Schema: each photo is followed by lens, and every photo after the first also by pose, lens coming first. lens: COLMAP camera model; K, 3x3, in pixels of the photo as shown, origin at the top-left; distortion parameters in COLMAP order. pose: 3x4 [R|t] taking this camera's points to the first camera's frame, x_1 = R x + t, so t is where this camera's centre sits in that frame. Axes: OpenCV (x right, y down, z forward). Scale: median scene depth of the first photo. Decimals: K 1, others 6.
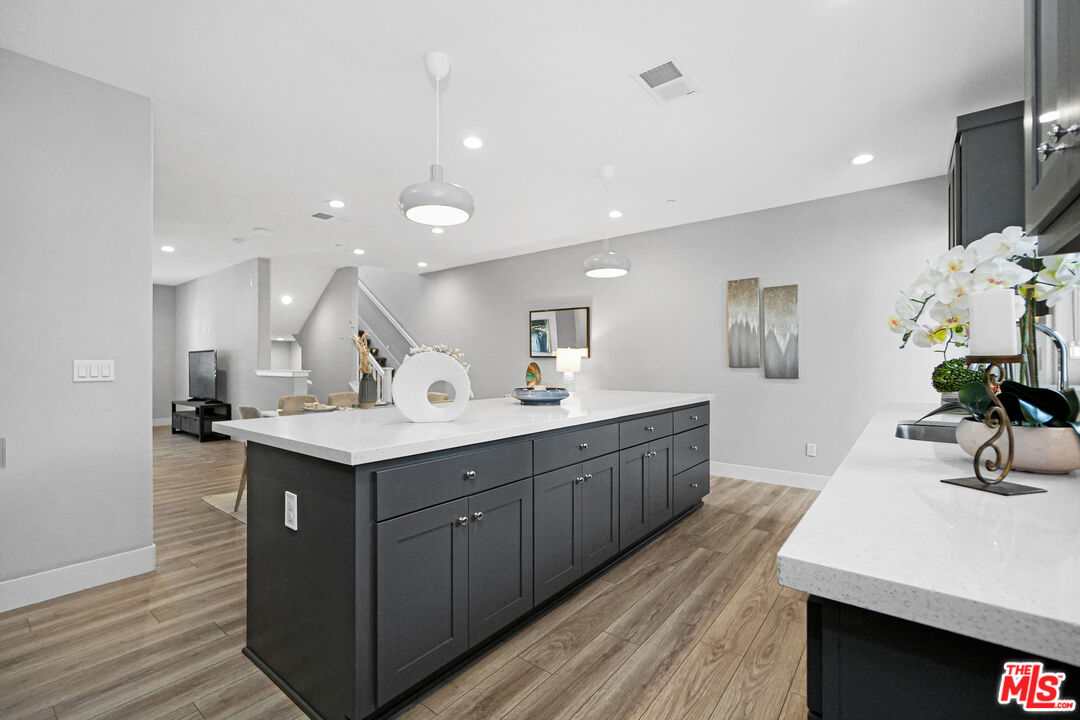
lens RADIAL K [[469.2, 0, 537.1], [0, 469.2, 358.1], [0, 0, 1]] dist [-0.009127, 0.003403]
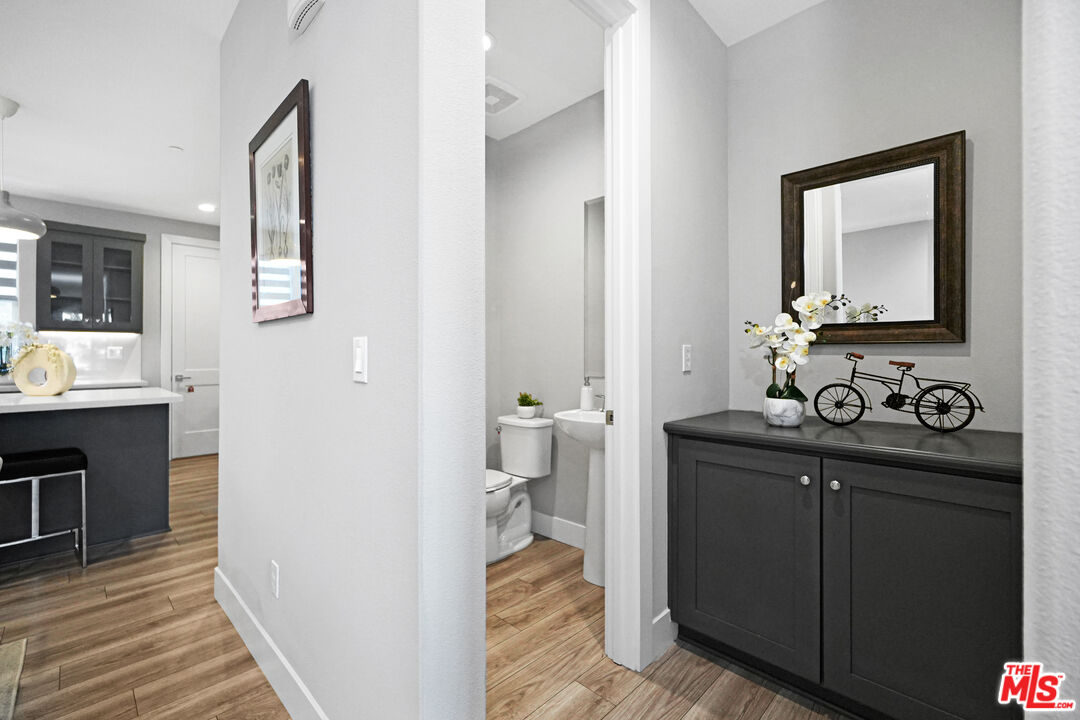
lens RADIAL K [[469.2, 0, 536.7], [0, 469.2, 349.7], [0, 0, 1]] dist [-0.009127, 0.003403]
pose [[-0.993024, 0.005231, 0.117799, -1.428603], [0.003901, 0.999926, -0.011514, 0.013418], [-0.117851, -0.010974, -0.992971, 1.690164]]
